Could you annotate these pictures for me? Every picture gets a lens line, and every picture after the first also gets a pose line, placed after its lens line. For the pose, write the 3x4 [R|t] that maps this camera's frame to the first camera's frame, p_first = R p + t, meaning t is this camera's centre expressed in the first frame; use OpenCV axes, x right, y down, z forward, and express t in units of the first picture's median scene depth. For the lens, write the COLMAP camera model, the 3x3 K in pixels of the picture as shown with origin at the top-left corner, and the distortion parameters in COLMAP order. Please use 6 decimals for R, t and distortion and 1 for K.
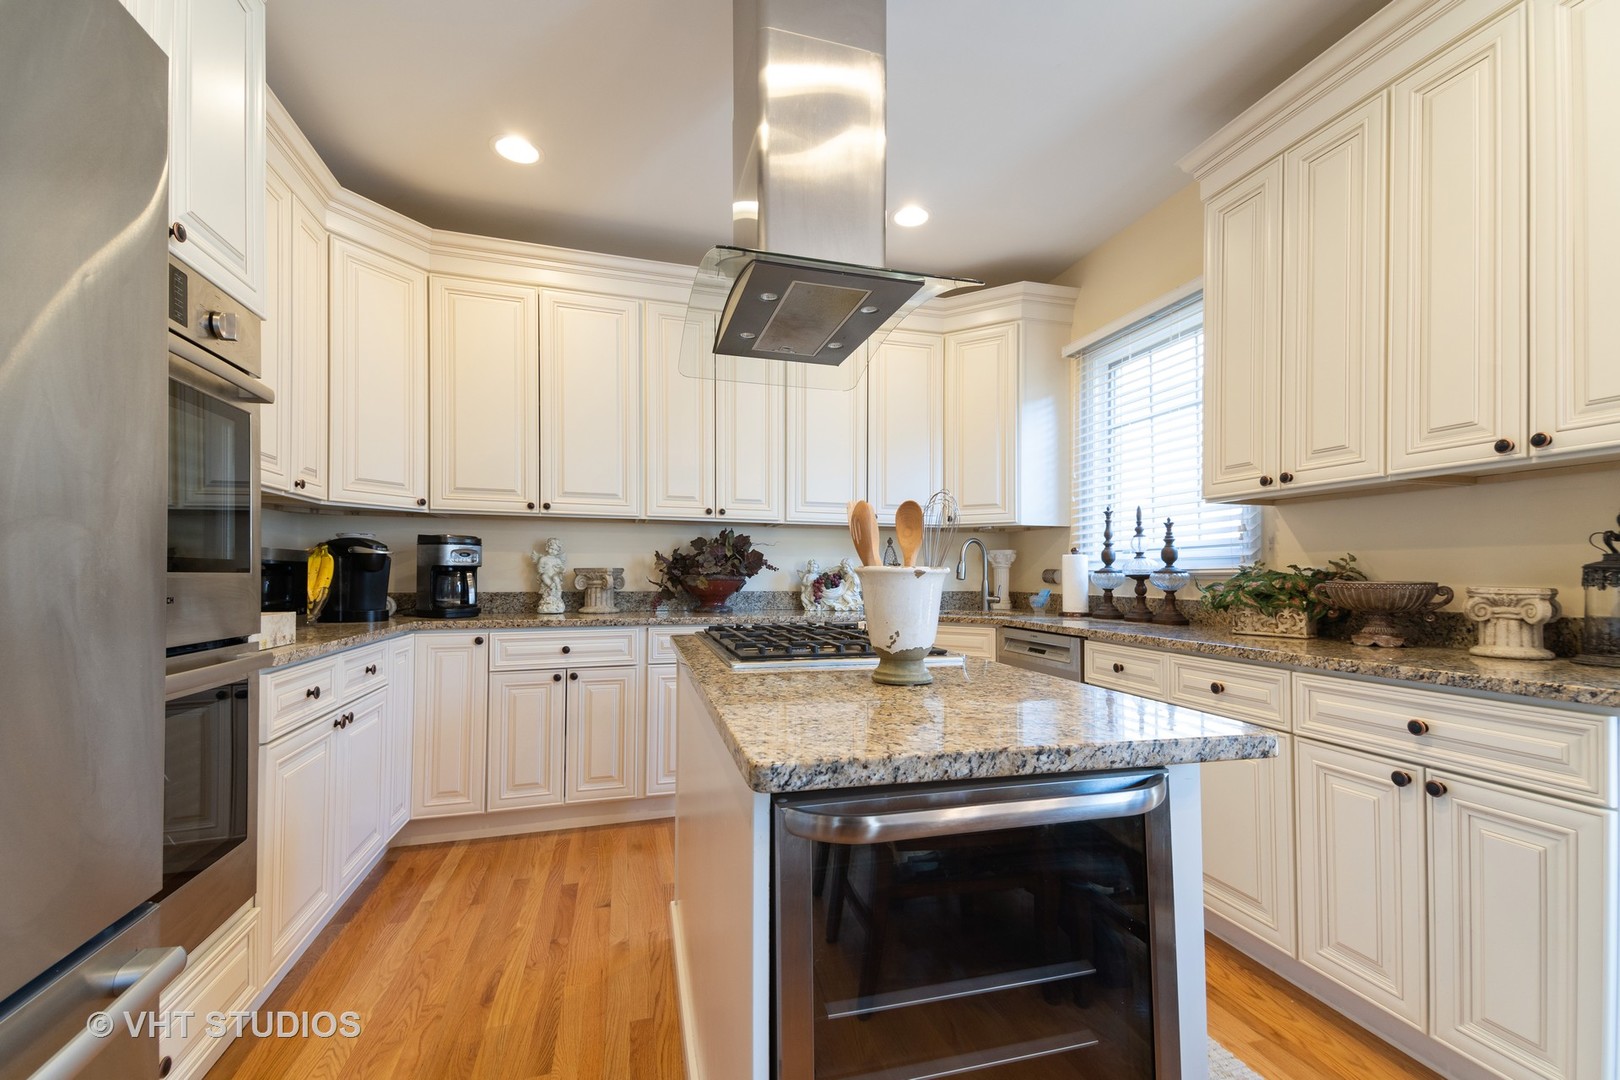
lens RADIAL K [[684.9, 0, 816.4], [0, 684.9, 572.7], [0, 0, 1]] dist [0.000620, 0.000012]
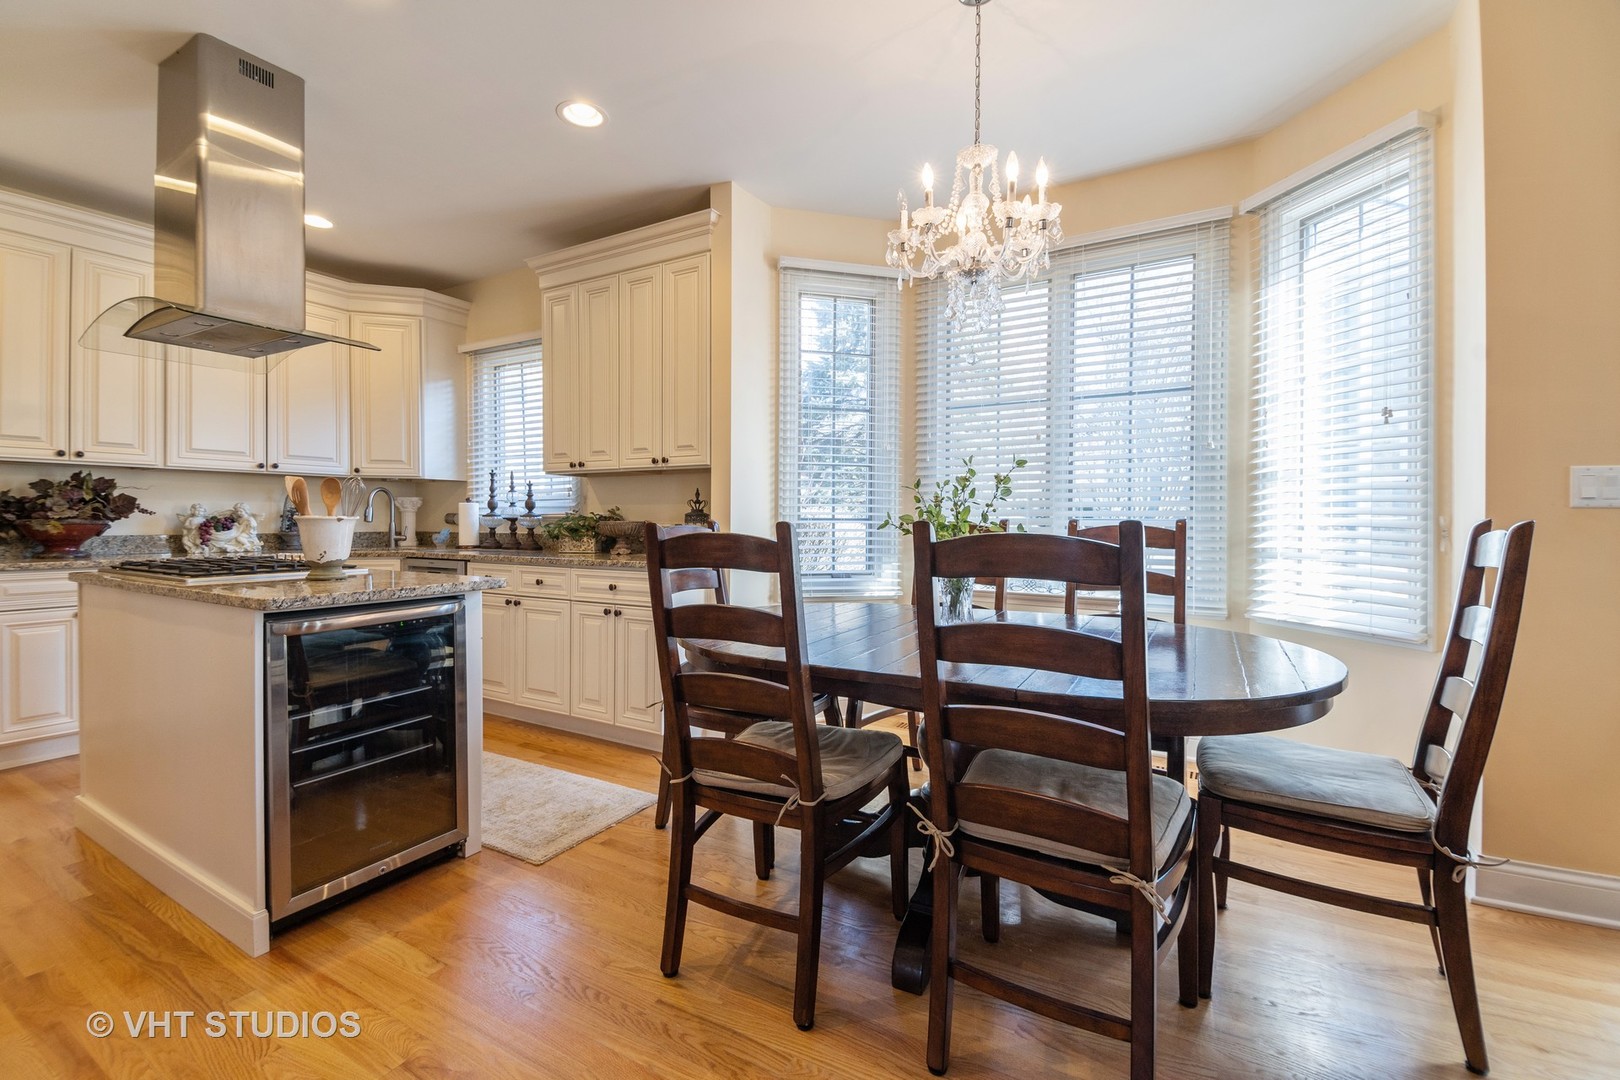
lens RADIAL K [[688.7, 0, 813.2], [0, 688.7, 517.5], [0, 0, 1]] dist [0.064314, -0.033301]
pose [[0.718101, -0.003295, 0.695931, -0.092564], [-0.000925, 0.999983, 0.005690, -0.005740], [-0.695938, -0.004729, 0.718086, -0.458521]]
